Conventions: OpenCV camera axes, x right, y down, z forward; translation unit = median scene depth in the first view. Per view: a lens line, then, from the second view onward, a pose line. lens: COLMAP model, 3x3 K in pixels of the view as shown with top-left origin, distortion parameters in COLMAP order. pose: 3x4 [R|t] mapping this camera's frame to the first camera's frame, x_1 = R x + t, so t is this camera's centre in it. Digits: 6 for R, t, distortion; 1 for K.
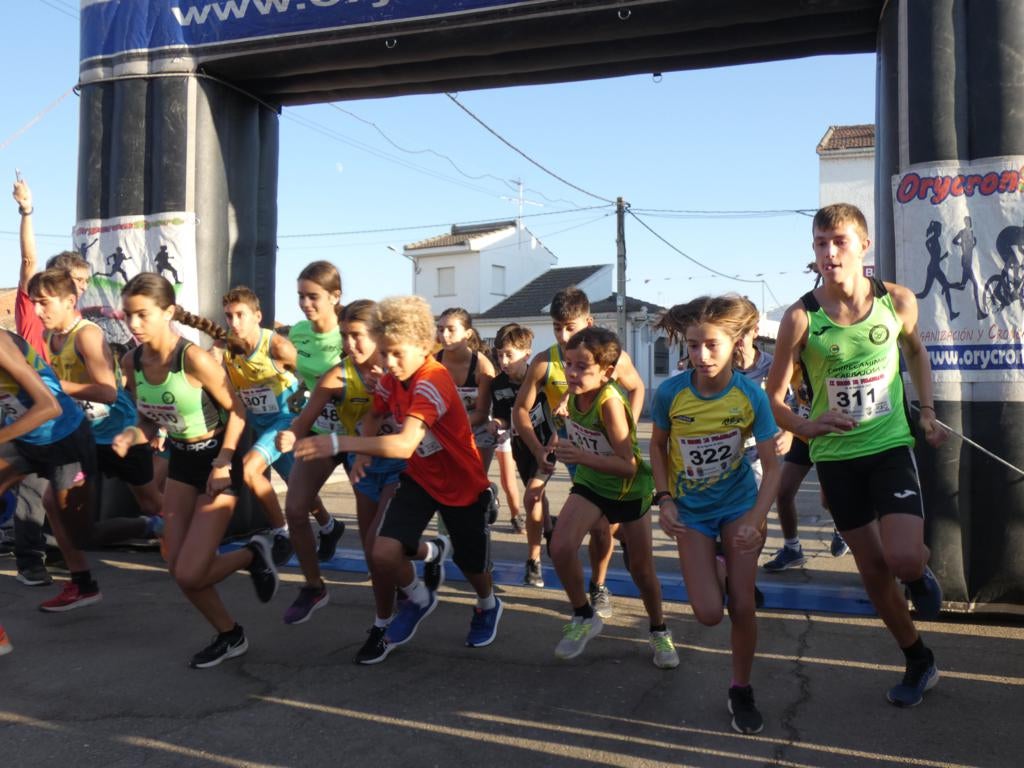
lens RADIAL K [[987.0, 0, 519.1], [0, 987.0, 368.1], [0, 0, 1]] dist [0.000192, 0.000000]
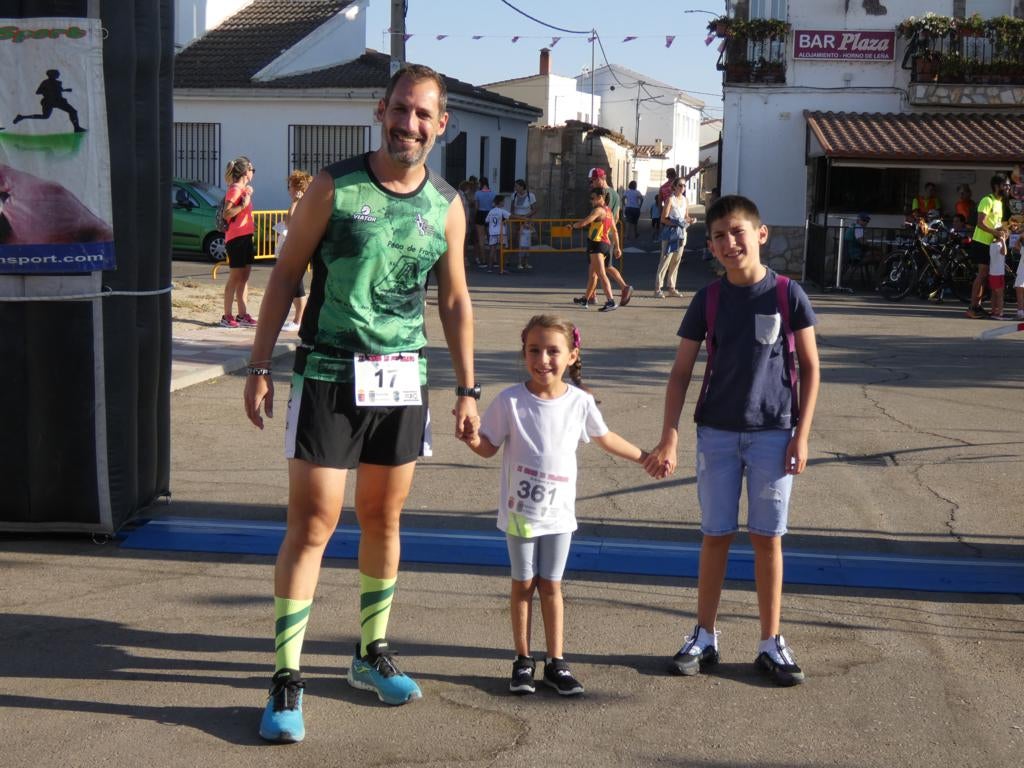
lens RADIAL K [[1728.3, 0, 522.6], [0, 1728.3, 383.2], [0, 0, 1]] dist [0.067934, 0.000000]
pose [[0.972606, -0.004977, 0.232408, -0.319302], [-0.024977, 0.991746, 0.125764, -0.070499], [-0.231115, -0.128124, 0.964453, -0.181635]]
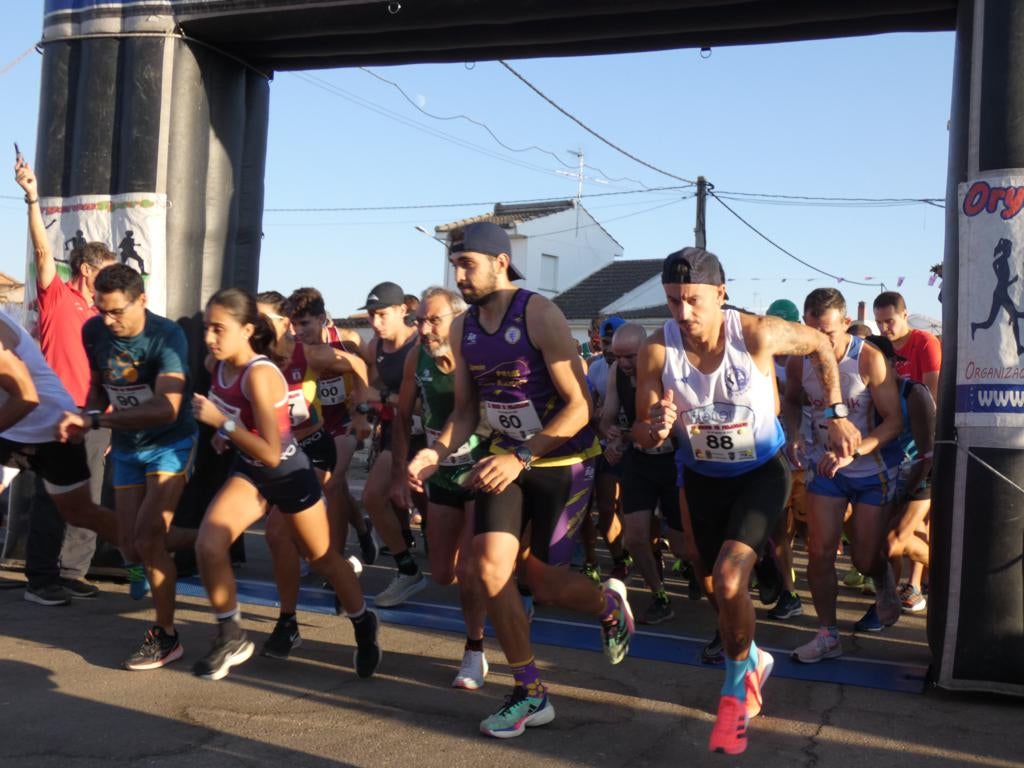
lens RADIAL K [[1224.5, 0, 517.2], [0, 1224.5, 377.9], [0, 0, 1]] dist [0.018116, 0.000000]
pose [[0.997923, 0.040456, -0.050131, 0.040705], [-0.040503, 0.999179, 0.000091, -0.007781], [0.050094, 0.001940, 0.998743, -0.064843]]
